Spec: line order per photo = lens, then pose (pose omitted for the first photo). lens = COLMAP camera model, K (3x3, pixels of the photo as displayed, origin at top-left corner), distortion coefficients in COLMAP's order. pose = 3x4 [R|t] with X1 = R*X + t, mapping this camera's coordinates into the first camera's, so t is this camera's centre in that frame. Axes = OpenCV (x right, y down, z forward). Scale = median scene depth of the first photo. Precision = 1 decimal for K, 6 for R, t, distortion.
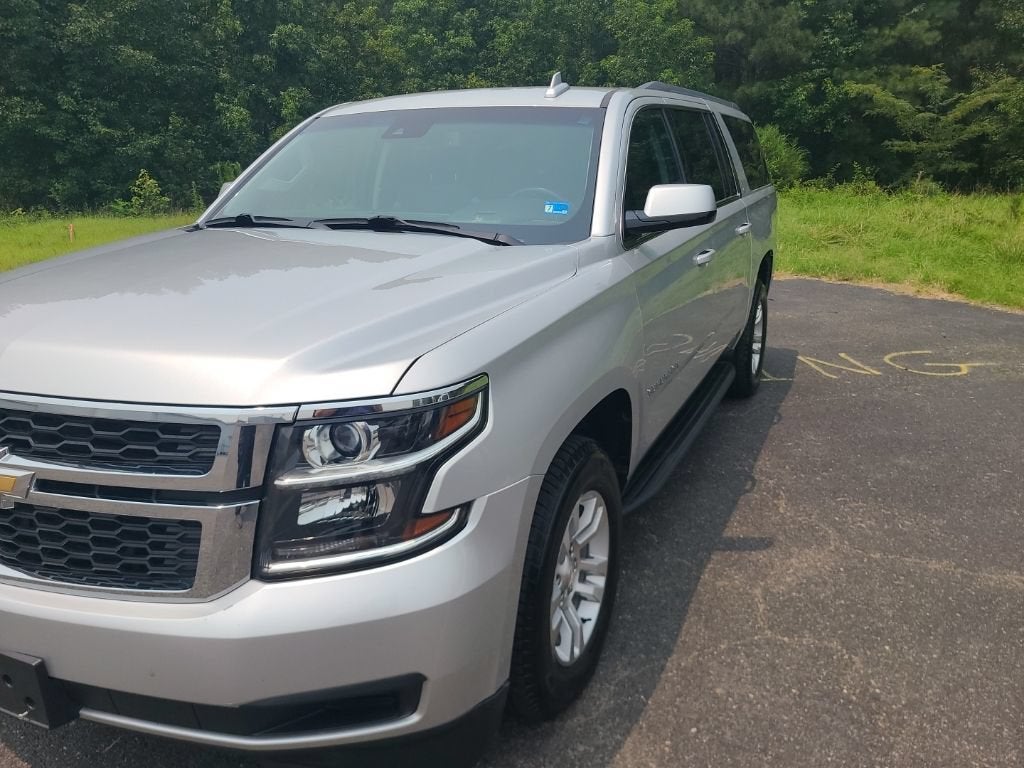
lens RADIAL K [[762.8, 0, 507.9], [0, 762.8, 384.9], [0, 0, 1]] dist [0.042167, -0.014735]
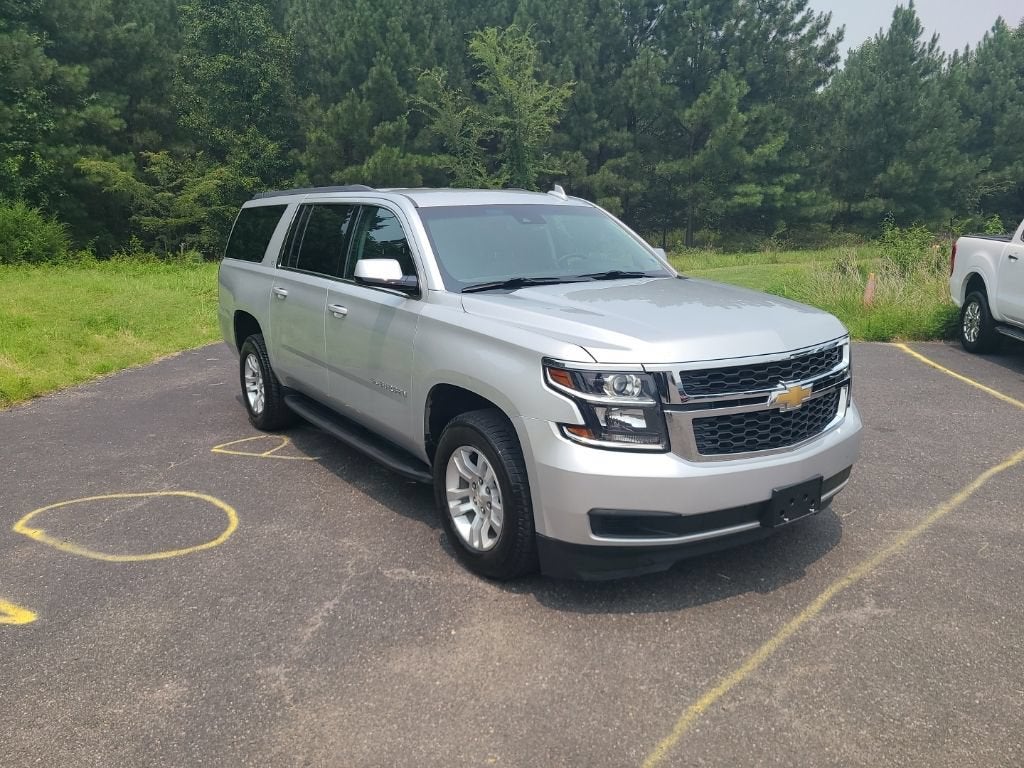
lens RADIAL K [[758.5, 0, 504.9], [0, 758.5, 389.9], [0, 0, 1]] dist [0.064371, -0.054681]
pose [[0.497379, -0.181957, 0.848237, -1.528016], [0.249796, 0.966386, 0.060829, -0.112302], [-0.830792, 0.181632, 0.526112, 0.321929]]
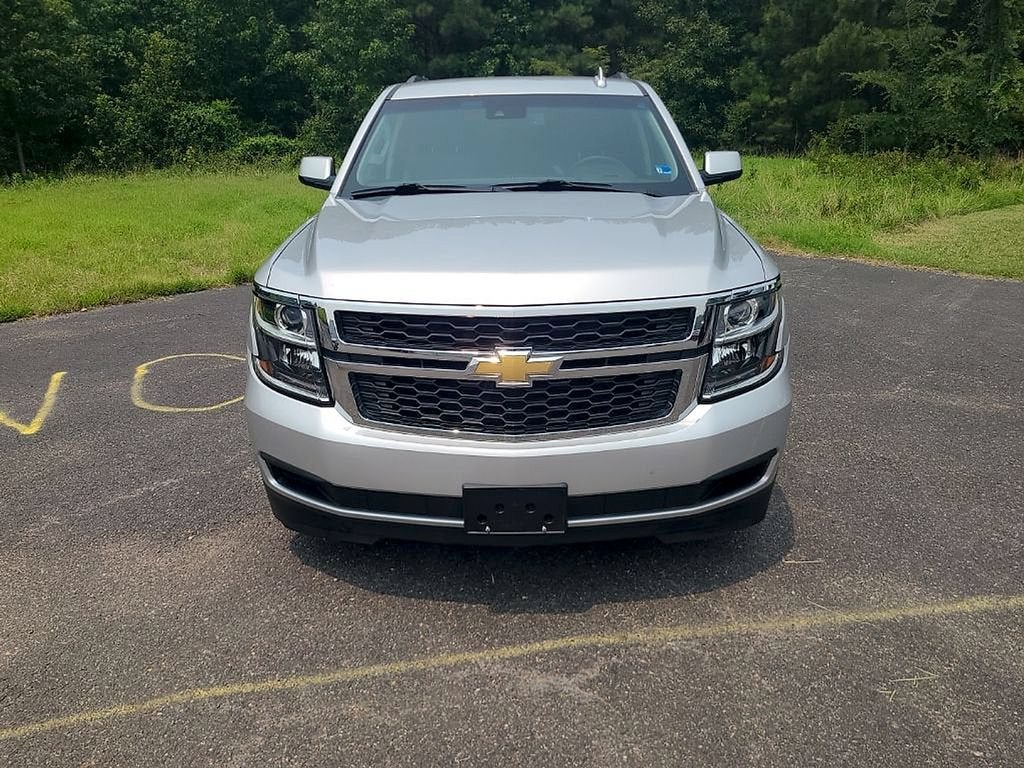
lens RADIAL K [[758.5, 0, 504.9], [0, 758.5, 389.9], [0, 0, 1]] dist [0.064371, -0.054681]
pose [[0.913155, -0.136617, 0.384036, -0.699075], [0.119078, 0.990470, 0.069208, 0.033913], [-0.389831, -0.017467, 0.920721, -0.167268]]
